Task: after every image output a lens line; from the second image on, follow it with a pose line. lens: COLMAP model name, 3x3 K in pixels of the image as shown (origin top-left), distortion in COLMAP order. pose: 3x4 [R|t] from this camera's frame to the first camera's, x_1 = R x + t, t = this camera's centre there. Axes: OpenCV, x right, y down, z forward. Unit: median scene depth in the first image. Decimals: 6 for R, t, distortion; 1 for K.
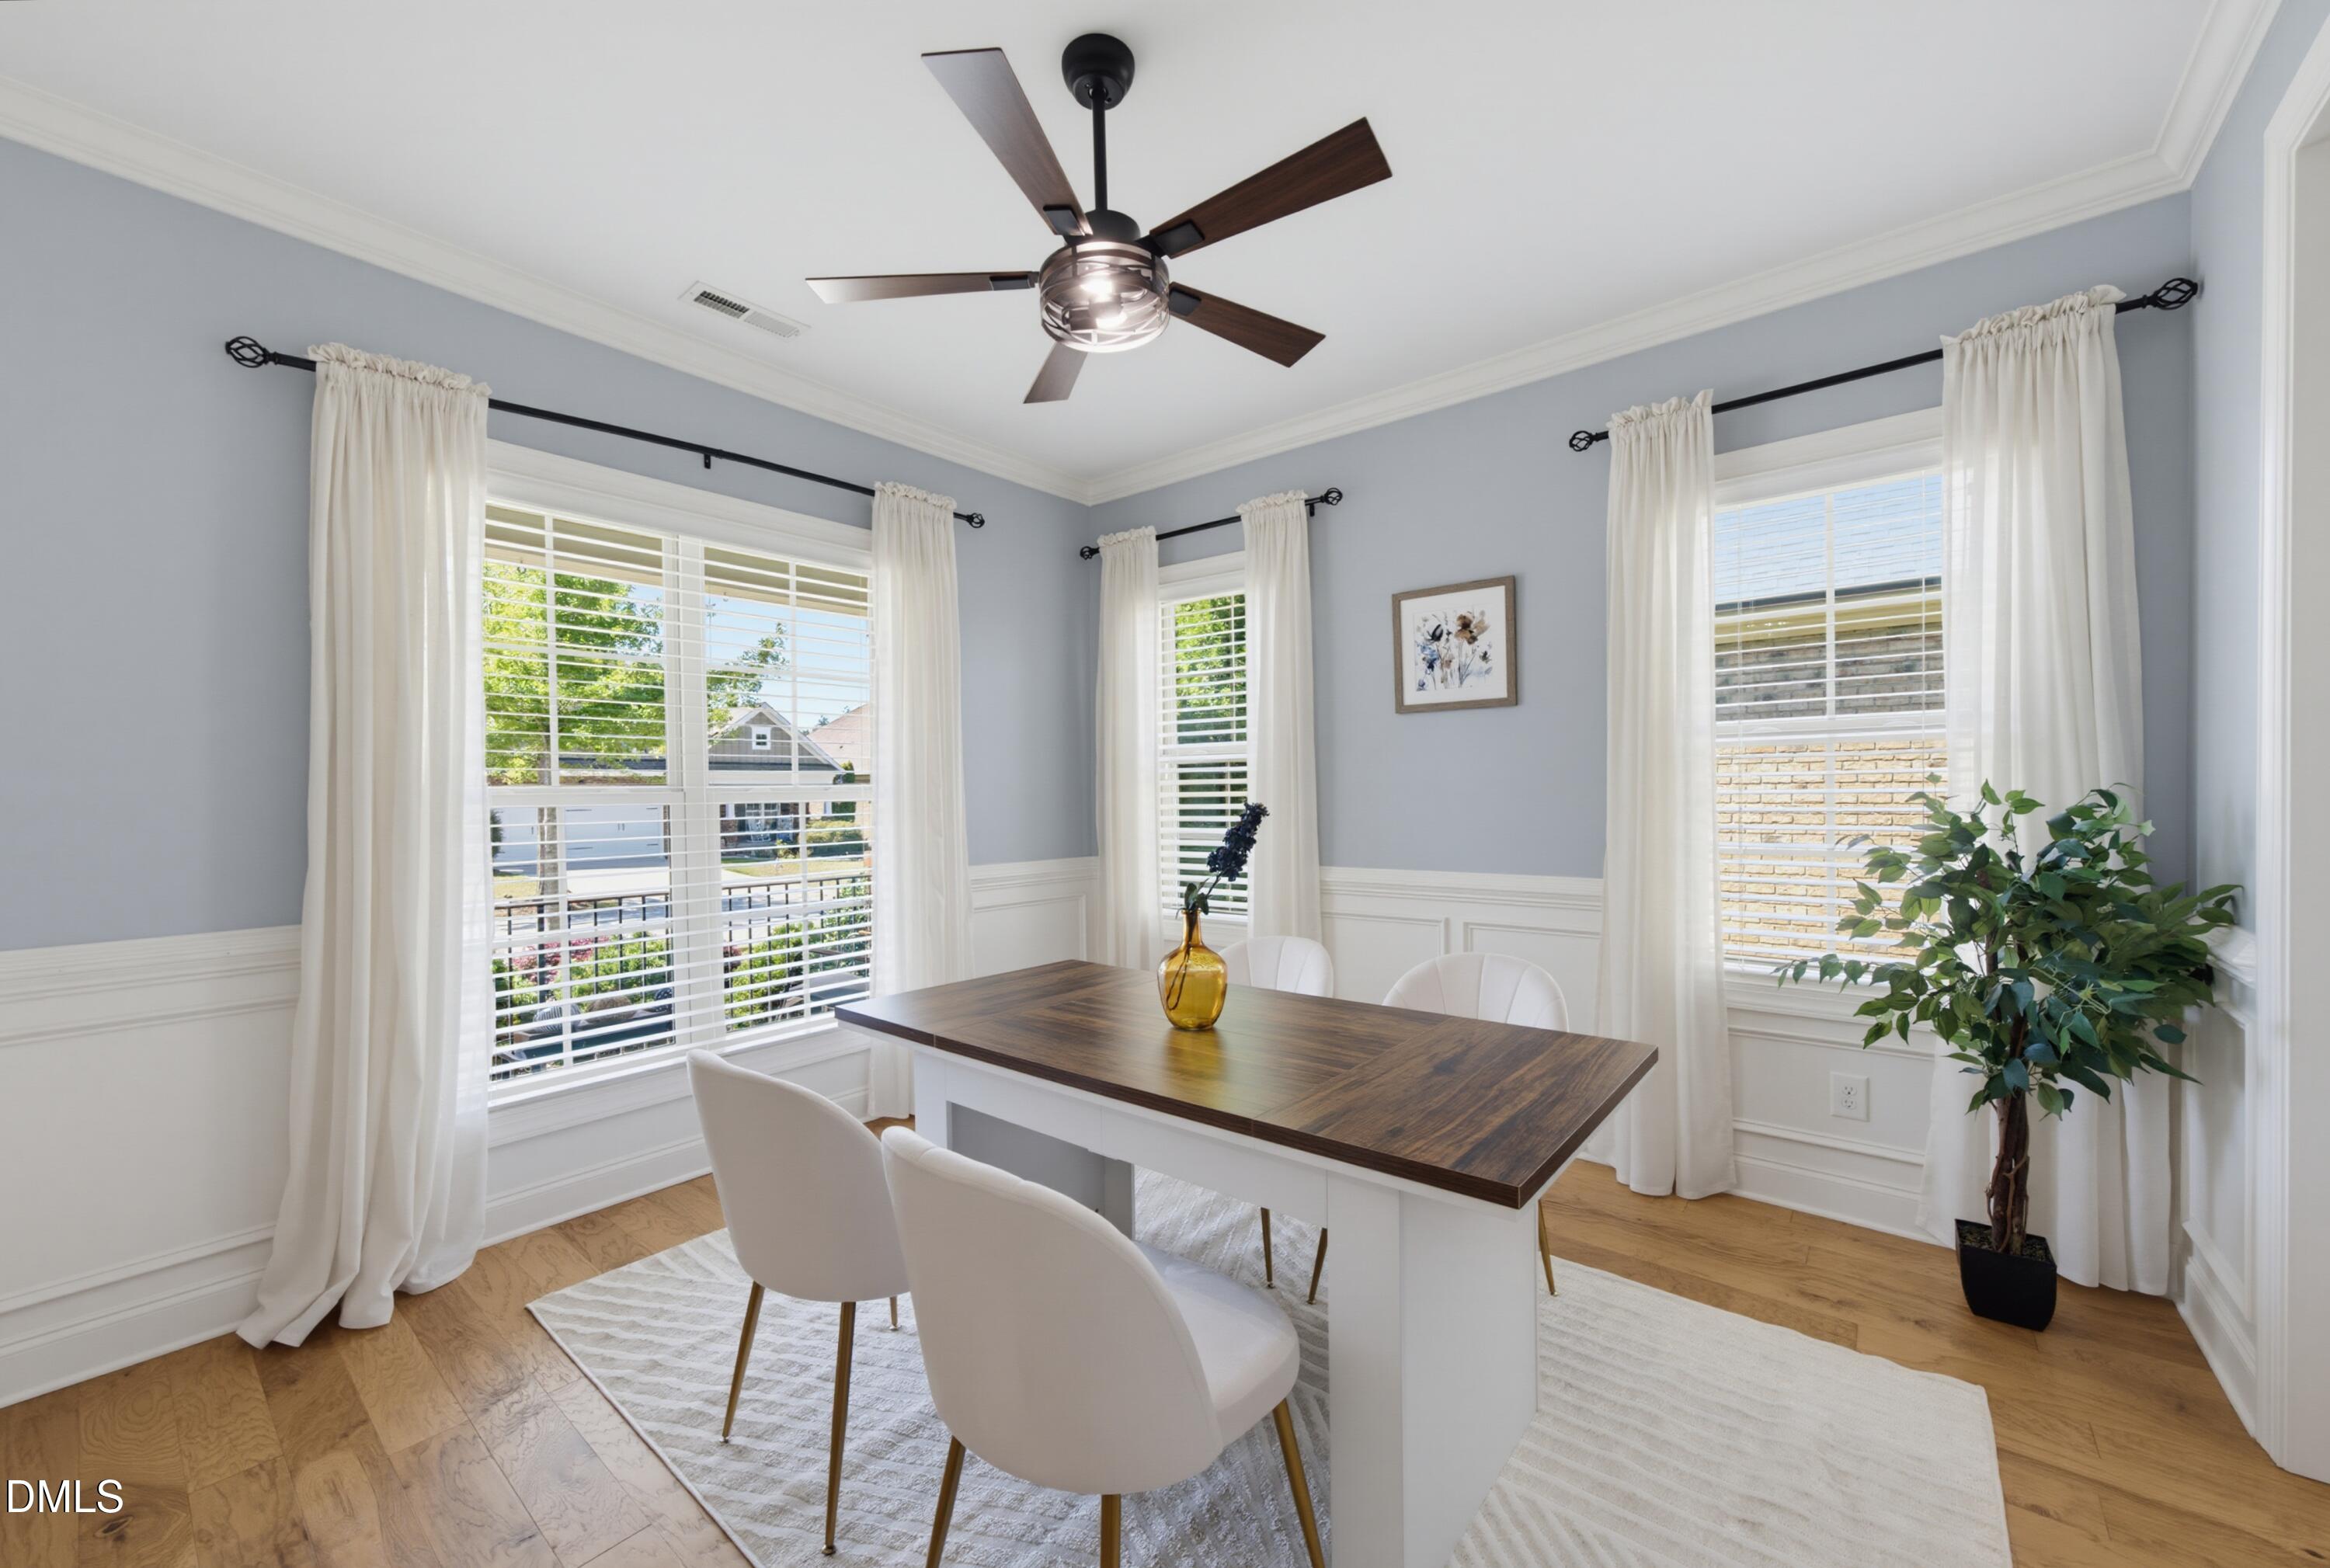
lens RADIAL K [[904.7, 0, 1168.5], [0, 904.7, 794.1], [0, 0, 1]] dist [0.001657, 0.000436]
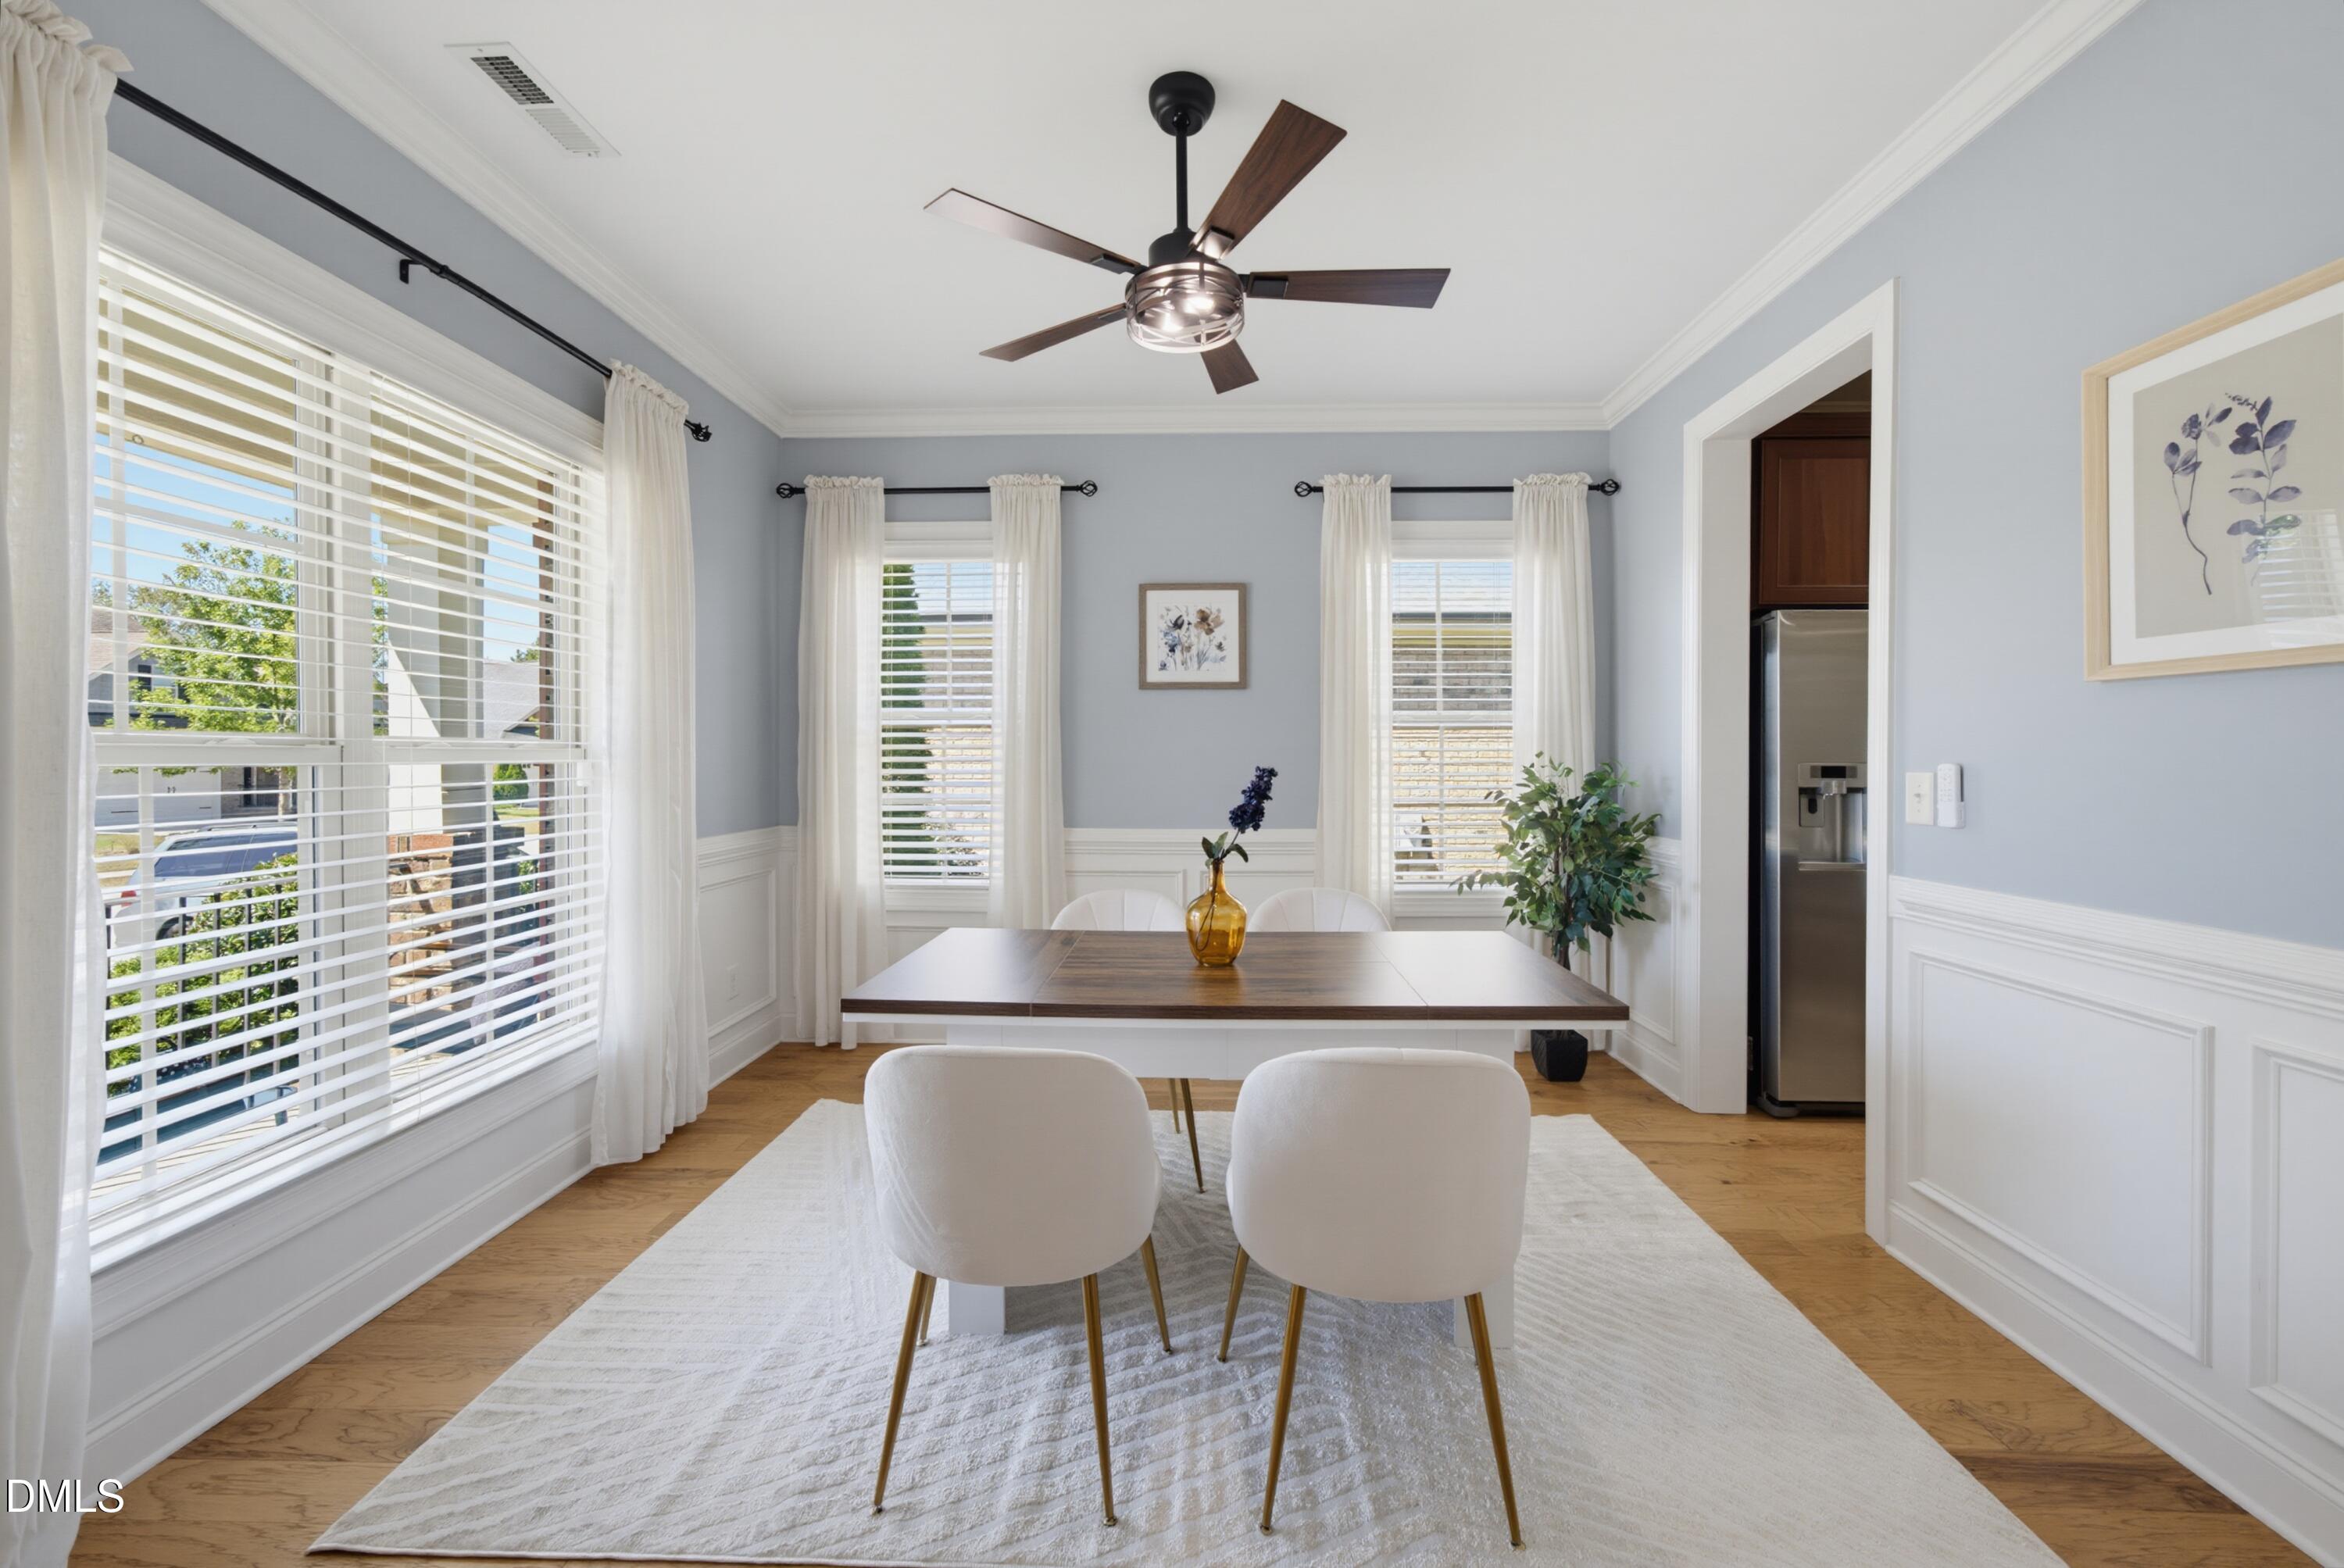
lens RADIAL K [[843.8, 0, 1302.8], [0, 843.8, 736.6], [0, 0, 1]] dist [-0.056423, 0.019659]
pose [[0.788108, 0.027229, 0.614934, -0.279144], [-0.007827, 0.999384, -0.034221, 0.005799], [-0.615487, 0.022157, 0.787835, 0.058954]]
